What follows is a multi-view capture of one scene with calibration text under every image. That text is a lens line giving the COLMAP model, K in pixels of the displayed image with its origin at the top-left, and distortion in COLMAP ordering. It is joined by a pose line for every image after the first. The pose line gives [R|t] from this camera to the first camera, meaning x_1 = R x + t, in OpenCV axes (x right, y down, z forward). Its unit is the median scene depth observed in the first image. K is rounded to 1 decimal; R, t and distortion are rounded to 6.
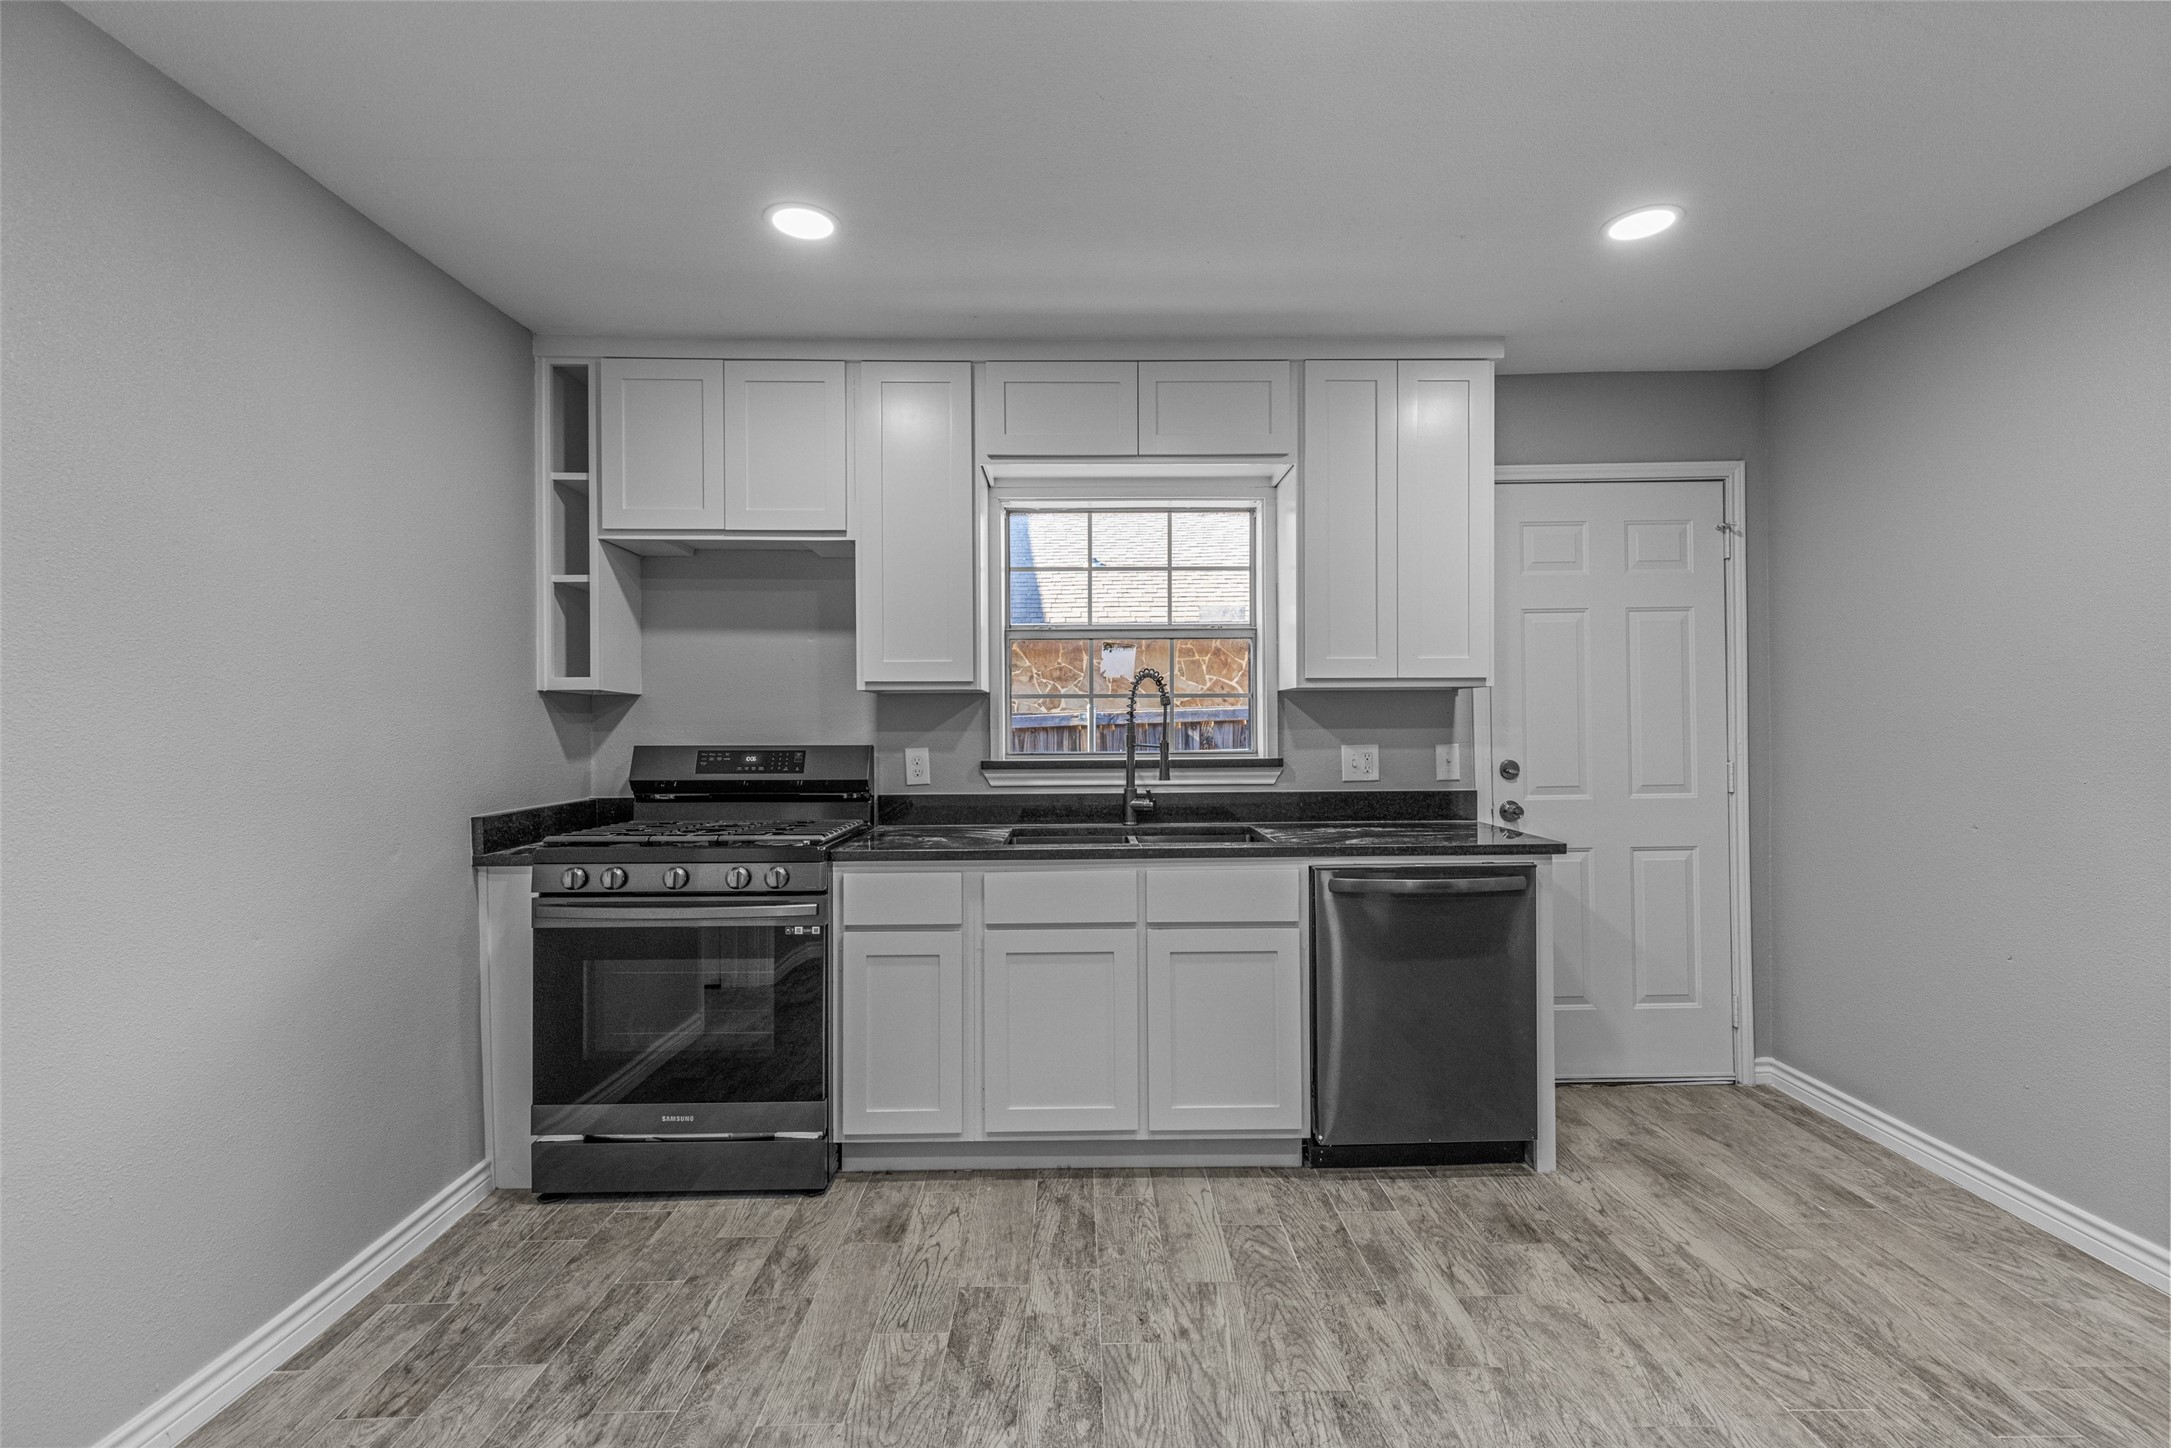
lens RADIAL K [[976.0, 0, 1099.2], [0, 976.0, 725.8], [0, 0, 1]] dist [0.011692, -0.001245]
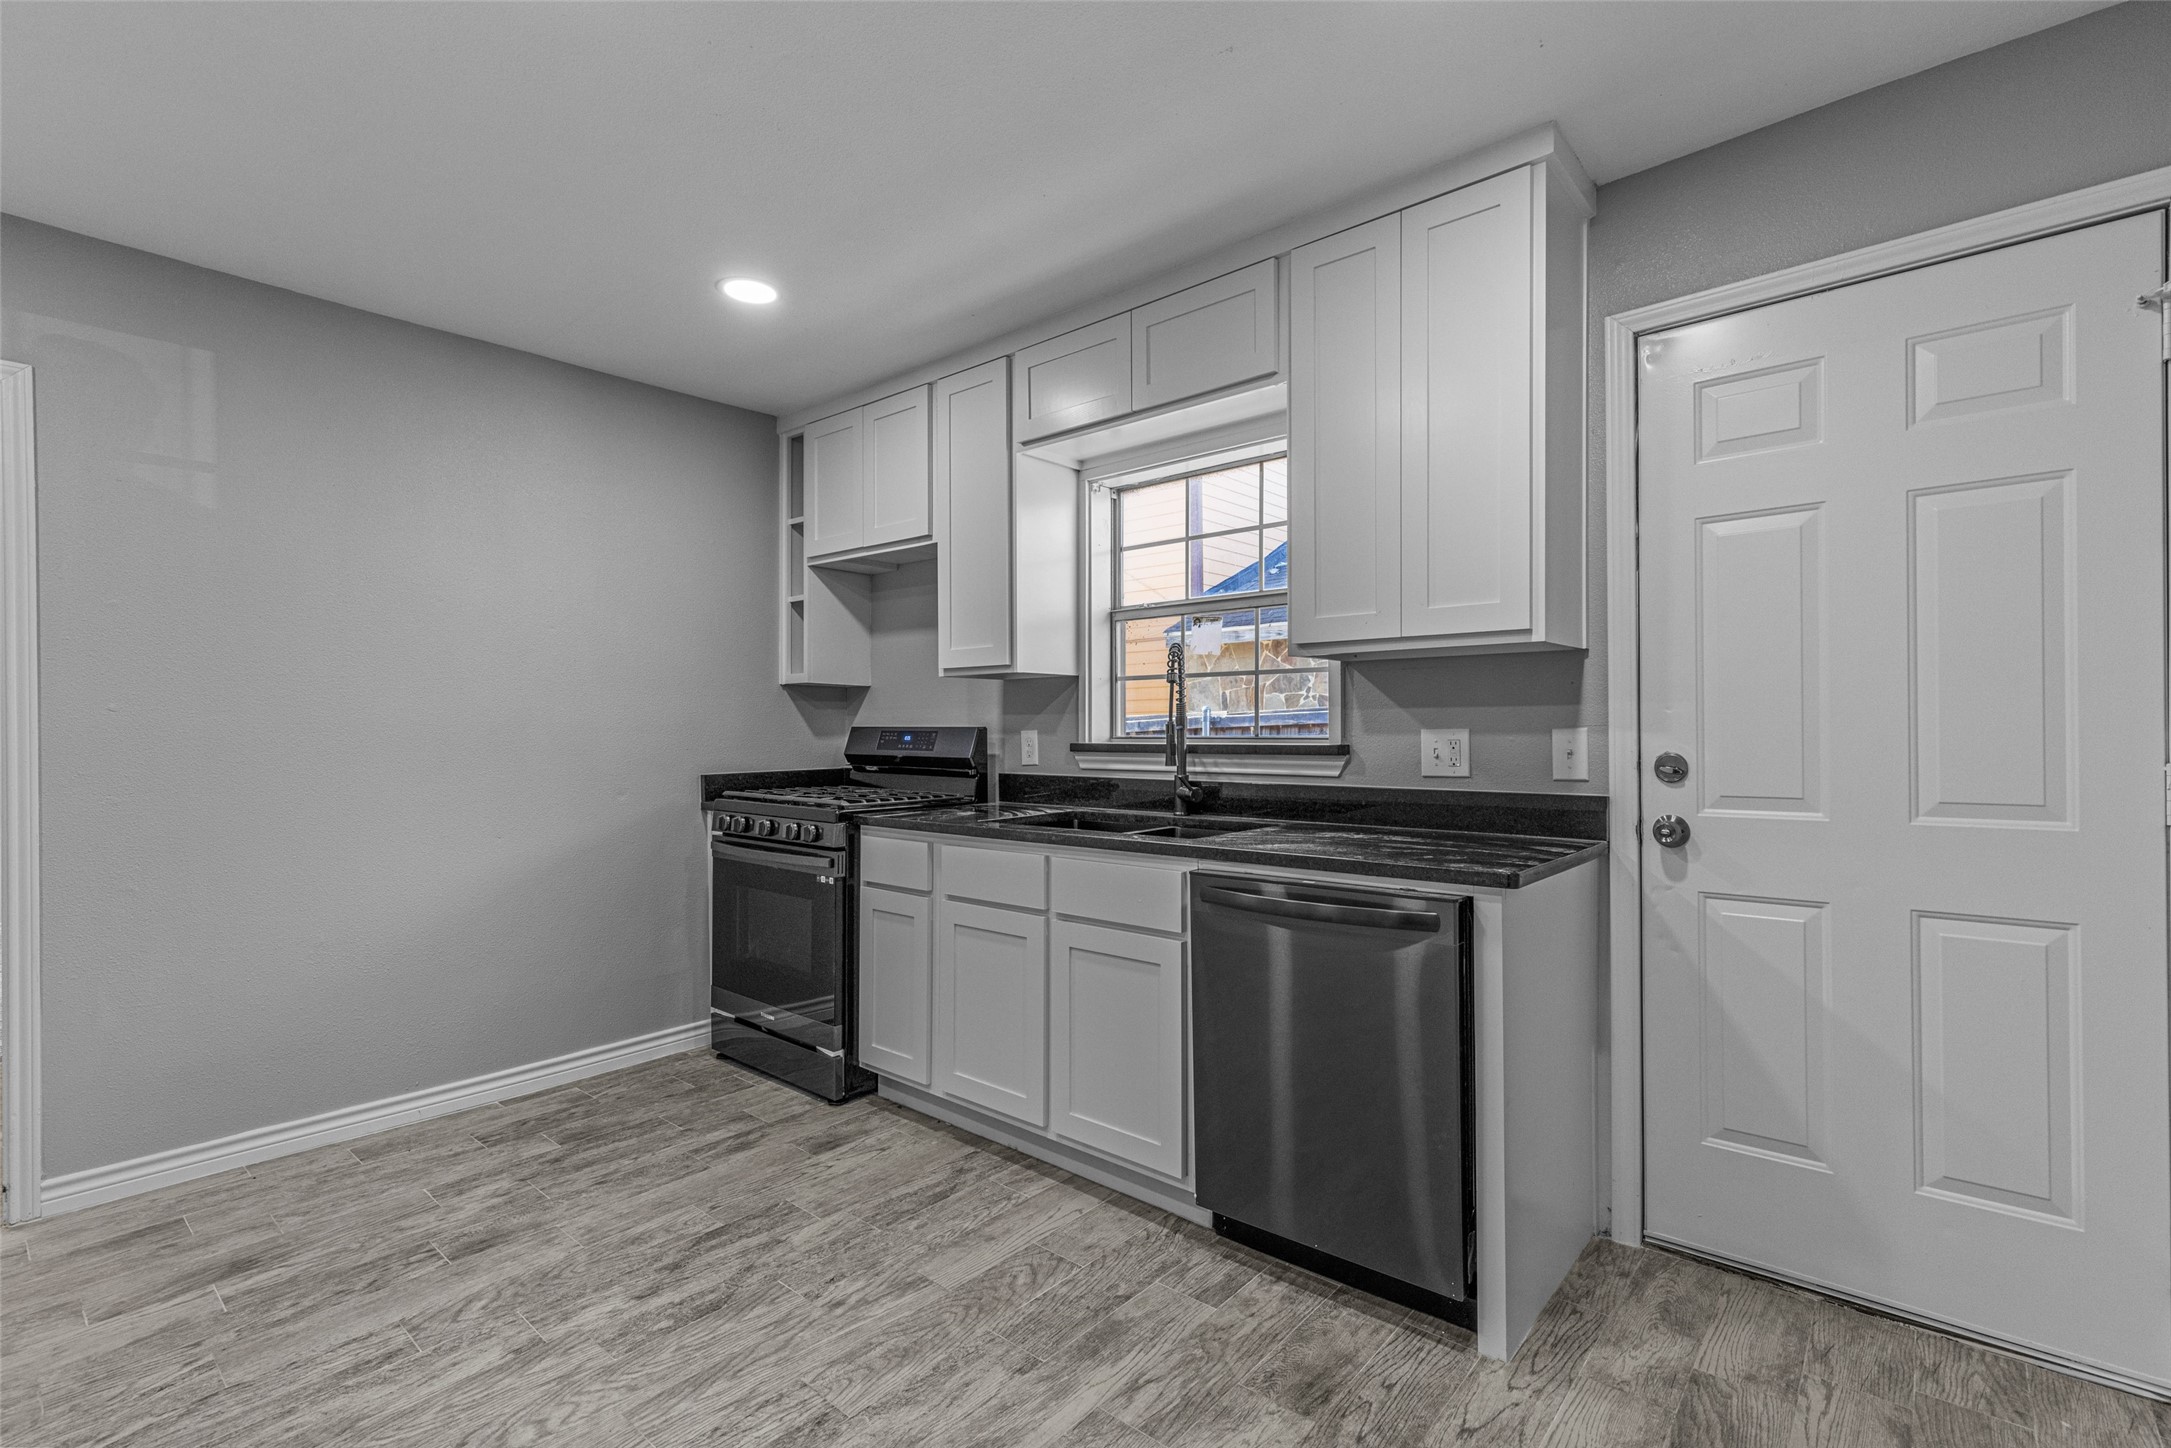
lens RADIAL K [[981.3, 0, 1104.0], [0, 981.3, 728.2], [0, 0, 1]] dist [0.010329, -0.000634]
pose [[0.746649, 0.003104, -0.665211, 0.705166], [0.001969, 0.999974, 0.006877, 0.016435], [0.665215, -0.006444, 0.746624, 0.316984]]
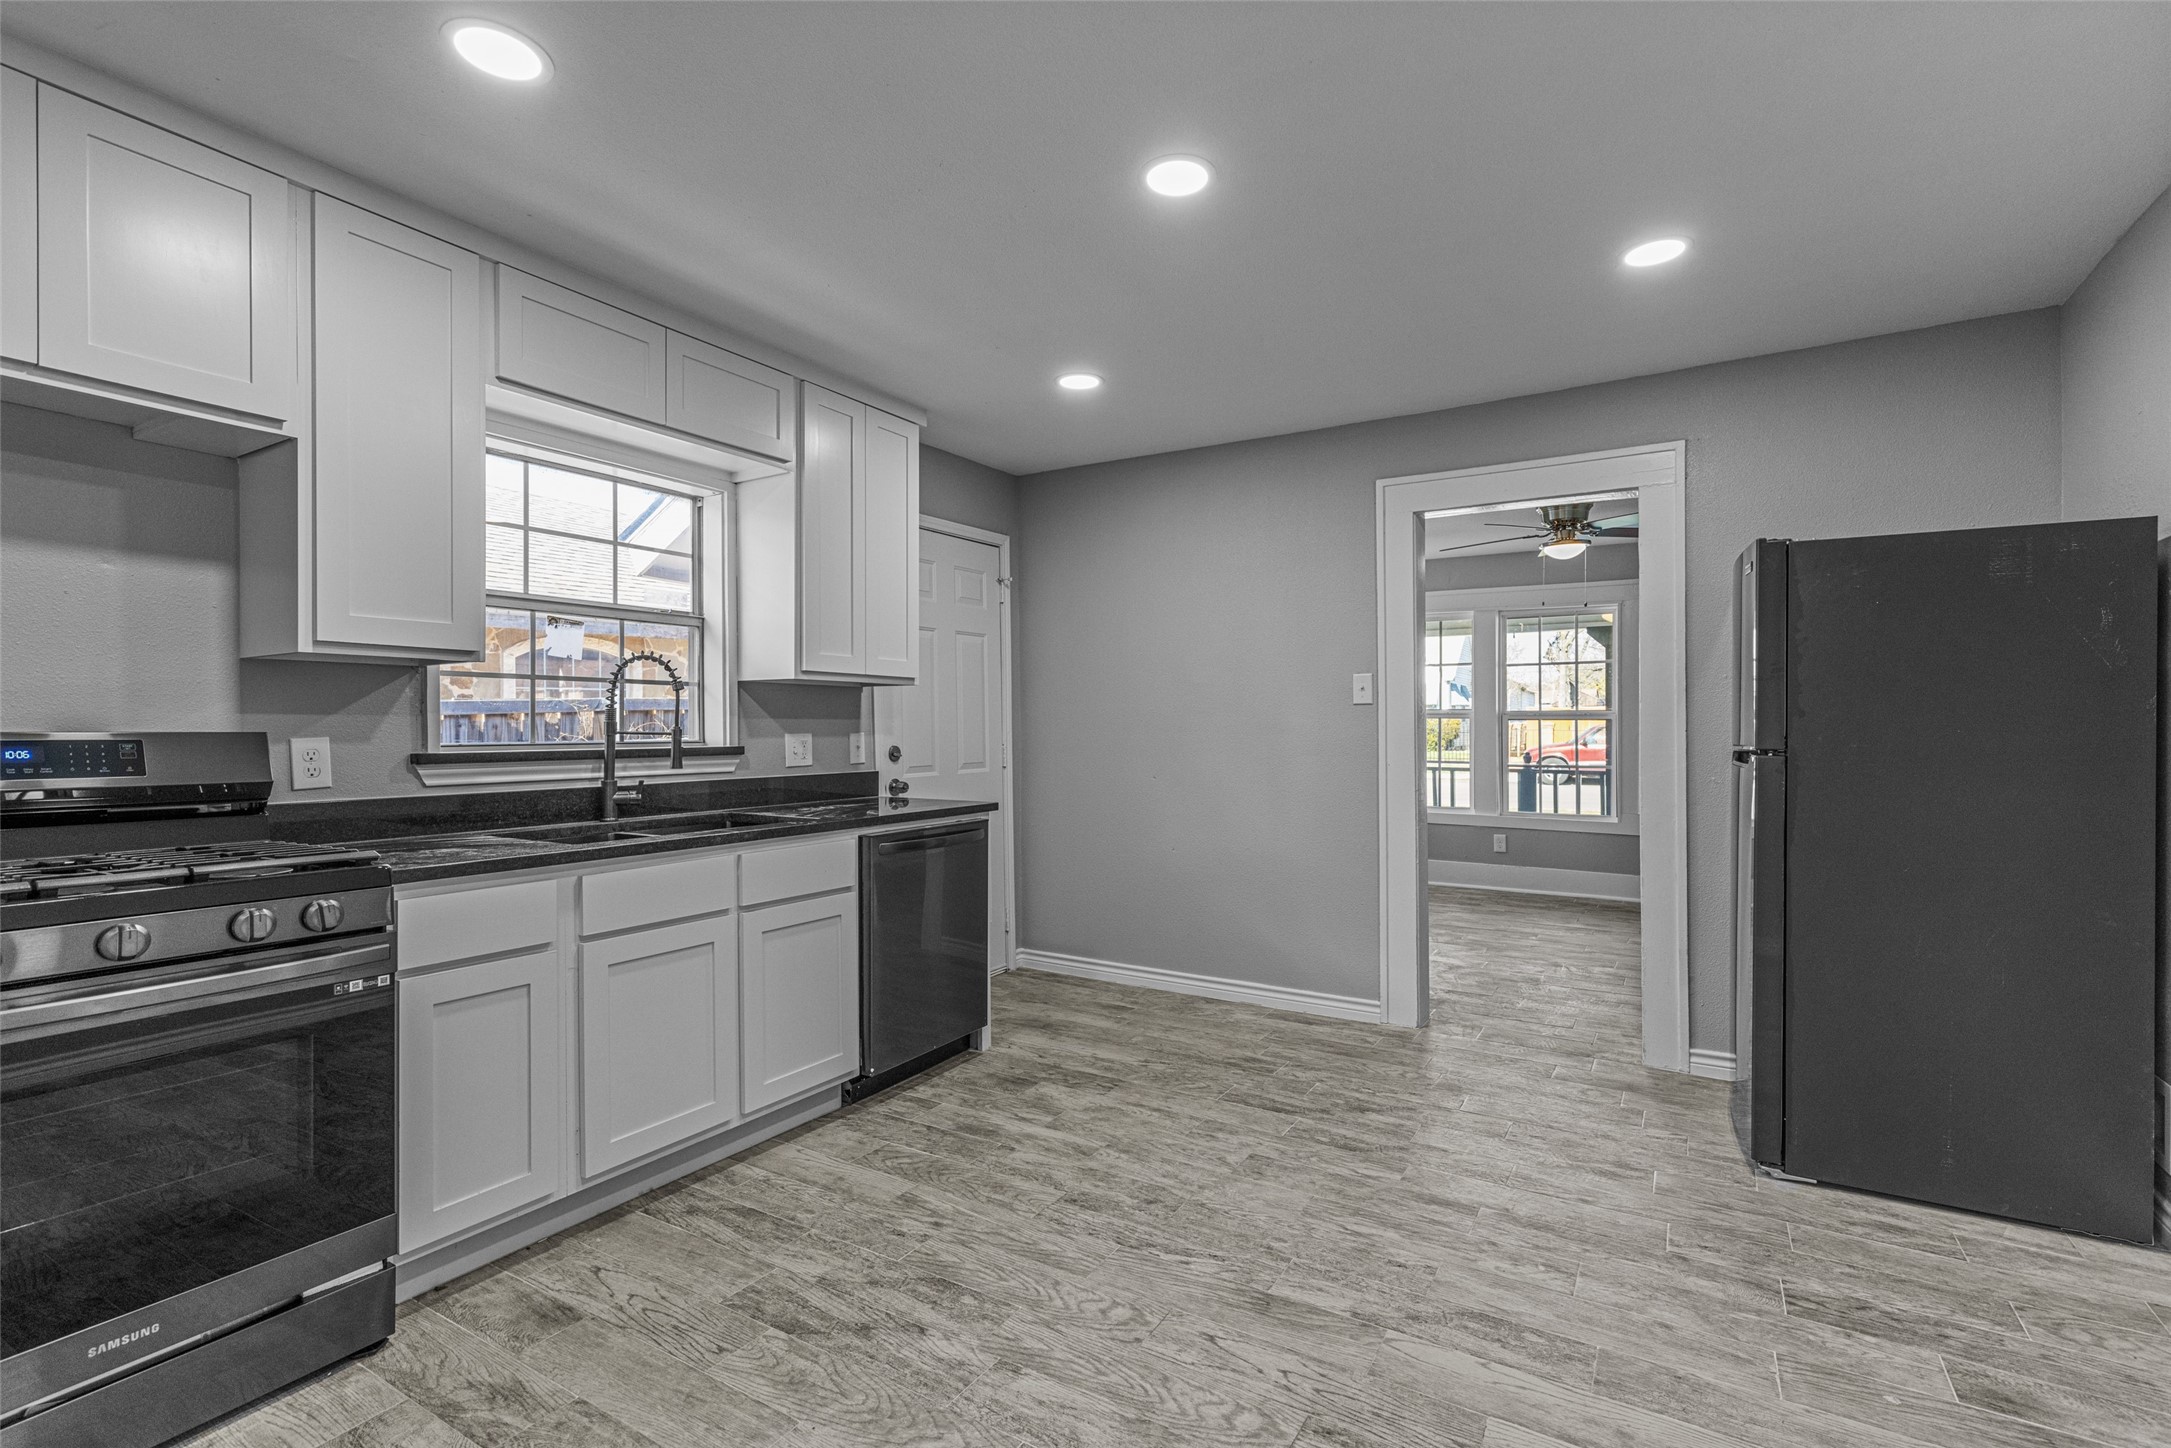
lens RADIAL K [[976.0, 0, 1099.2], [0, 976.0, 725.8], [0, 0, 1]] dist [0.011692, -0.001245]
pose [[0.536545, 0.007322, 0.843840, -0.588598], [0.000127, 0.999962, -0.008758, 0.025000], [-0.843871, 0.004806, 0.536524, 0.151534]]
